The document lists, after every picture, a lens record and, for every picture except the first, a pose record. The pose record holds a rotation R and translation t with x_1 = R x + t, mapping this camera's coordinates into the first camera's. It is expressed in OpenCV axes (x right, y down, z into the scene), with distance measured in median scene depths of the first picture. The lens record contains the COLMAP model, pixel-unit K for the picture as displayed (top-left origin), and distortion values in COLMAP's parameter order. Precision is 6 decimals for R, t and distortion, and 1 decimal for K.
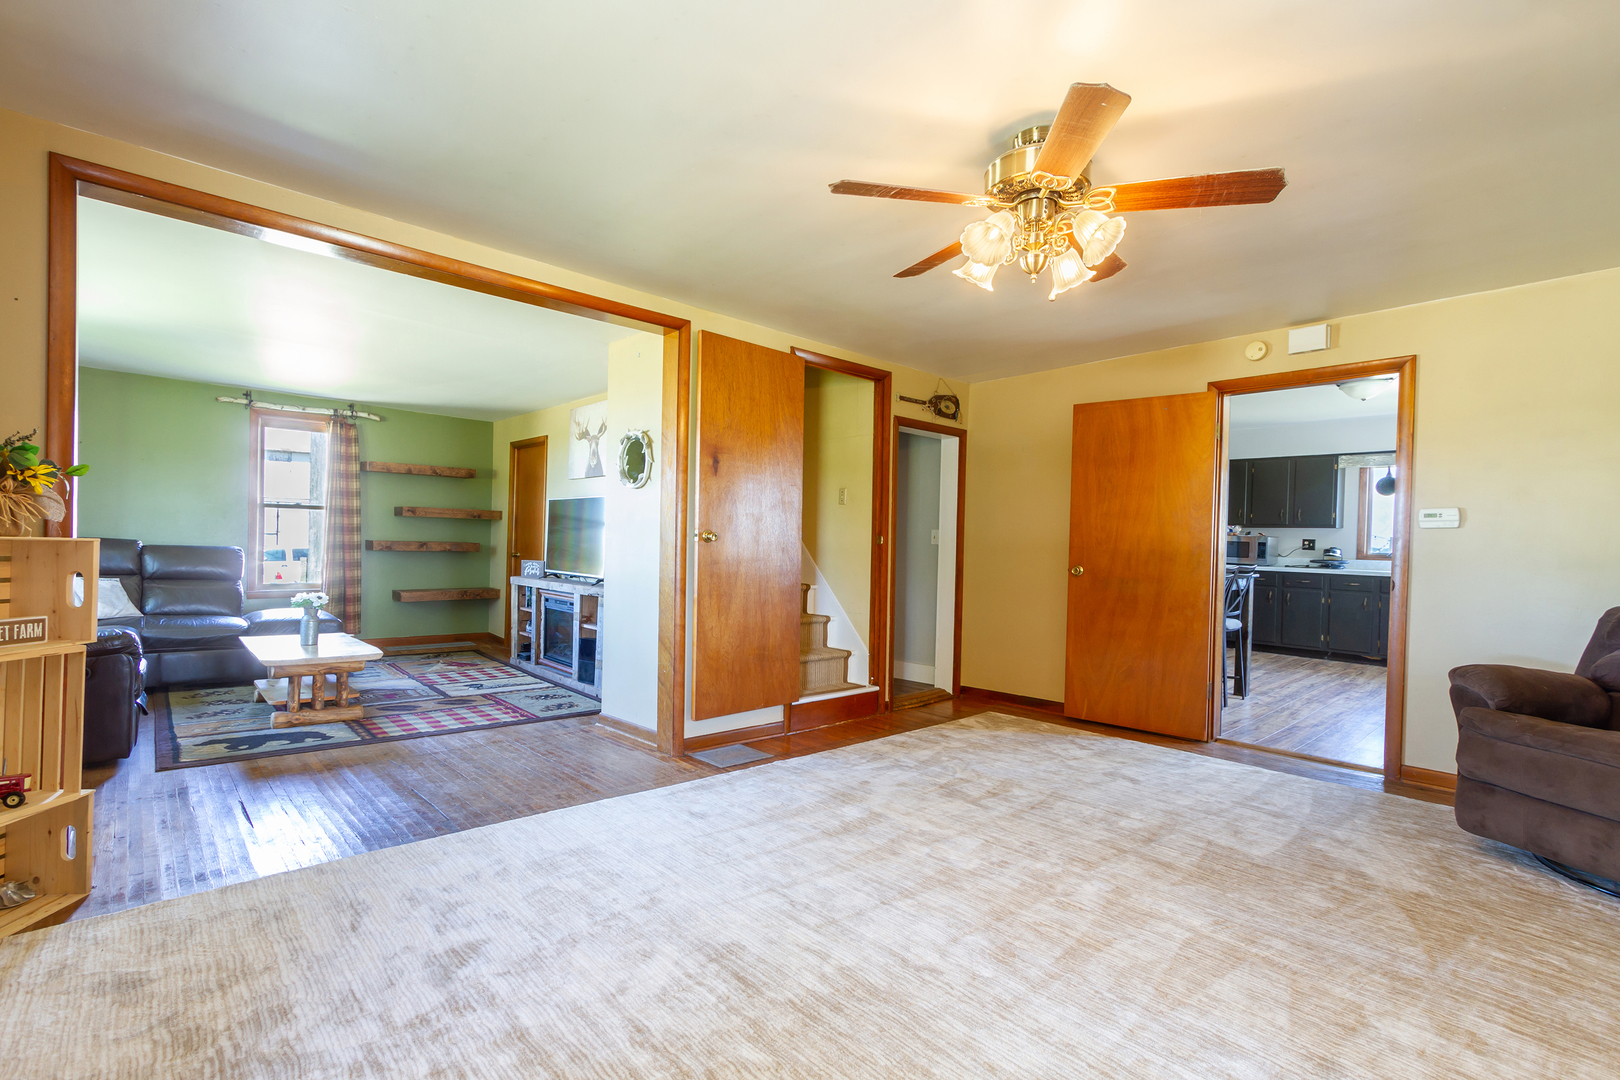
lens RADIAL K [[737.7, 0, 801.4], [0, 737.7, 552.0], [0, 0, 1]] dist [0.002901, -0.000943]
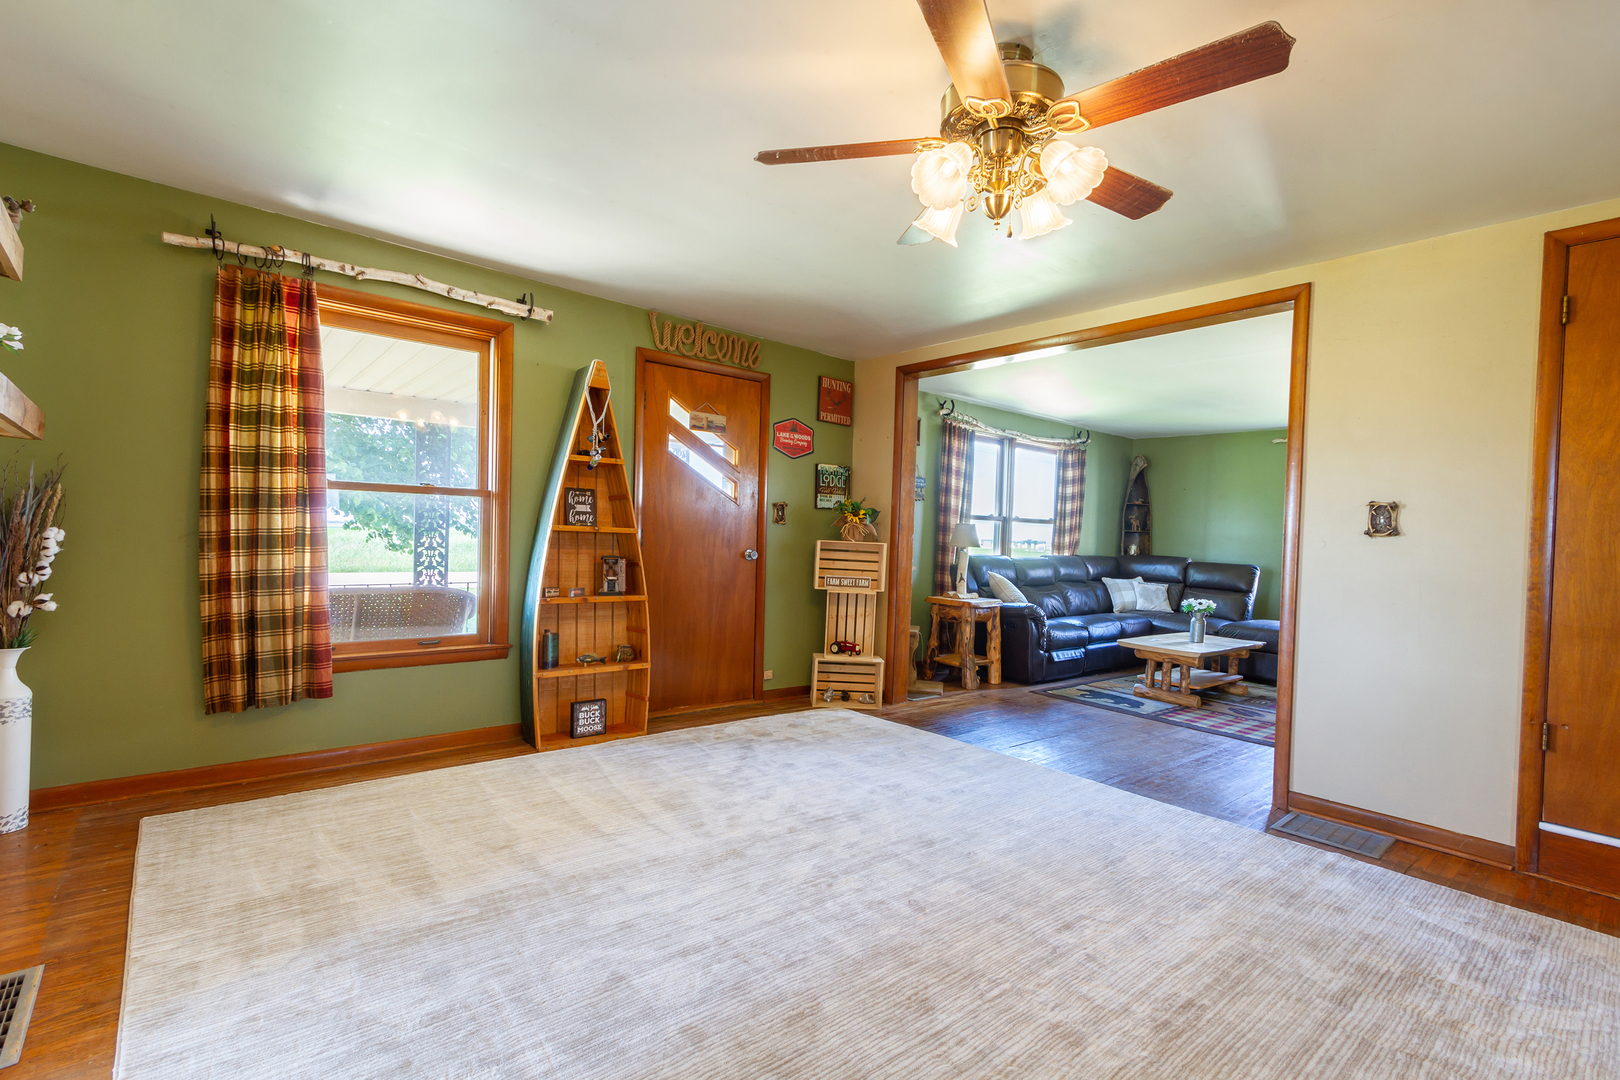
lens RADIAL K [[749.3, 0, 813.5], [0, 749.3, 547.9], [0, 0, 1]] dist [0.027020, -0.000096]
pose [[-0.020983, -0.010690, -0.999723, 0.428837], [-0.044859, 0.998946, -0.009740, 0.008612], [0.998773, 0.044642, -0.021441, 0.288069]]
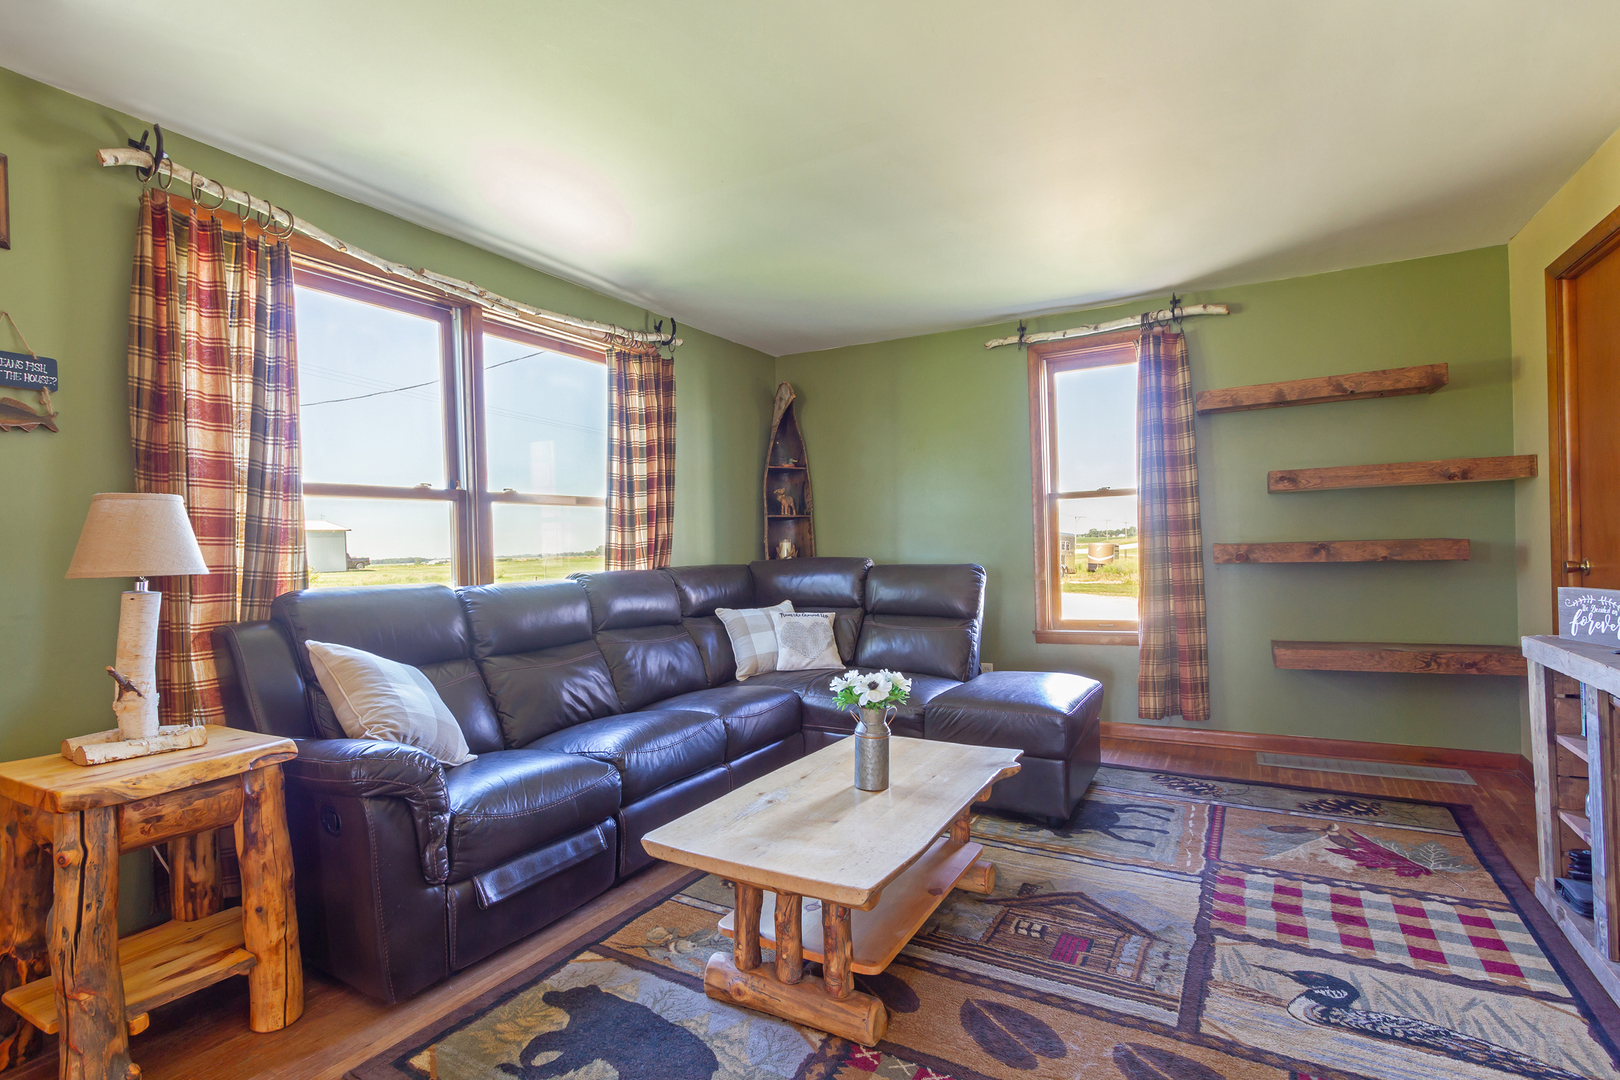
lens RADIAL K [[786.9, 0, 808.8], [0, 786.9, 550.4], [0, 0, 1]] dist [-0.001160, -0.001430]
pose [[0.315268, -0.032033, -0.948462, -0.158760], [0.027134, 0.999326, -0.024732, -0.005573], [0.948615, -0.017938, 0.315924, 0.596413]]
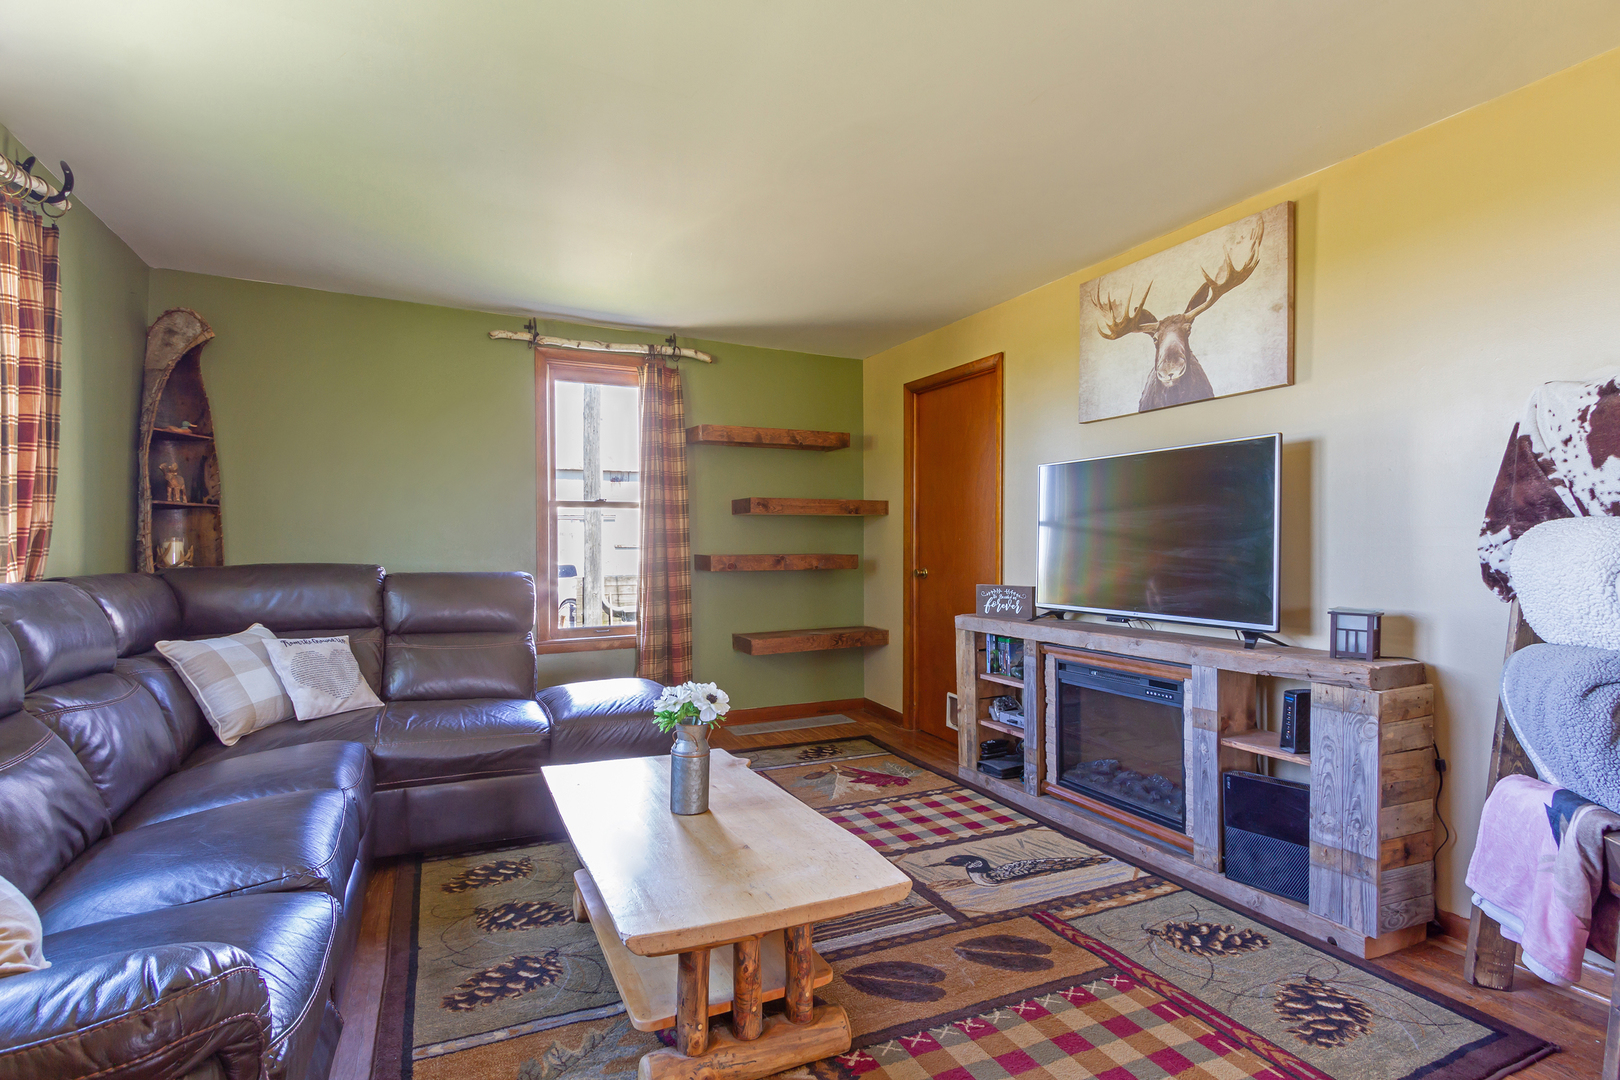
lens RADIAL K [[774.5, 0, 797.5], [0, 774.5, 550.3], [0, 0, 1]] dist [0.005114, 0.000251]
pose [[0.957306, -0.028342, -0.287684, -0.349872], [0.025599, 0.999584, -0.013295, -0.009732], [0.287941, 0.005363, 0.957633, 0.437609]]
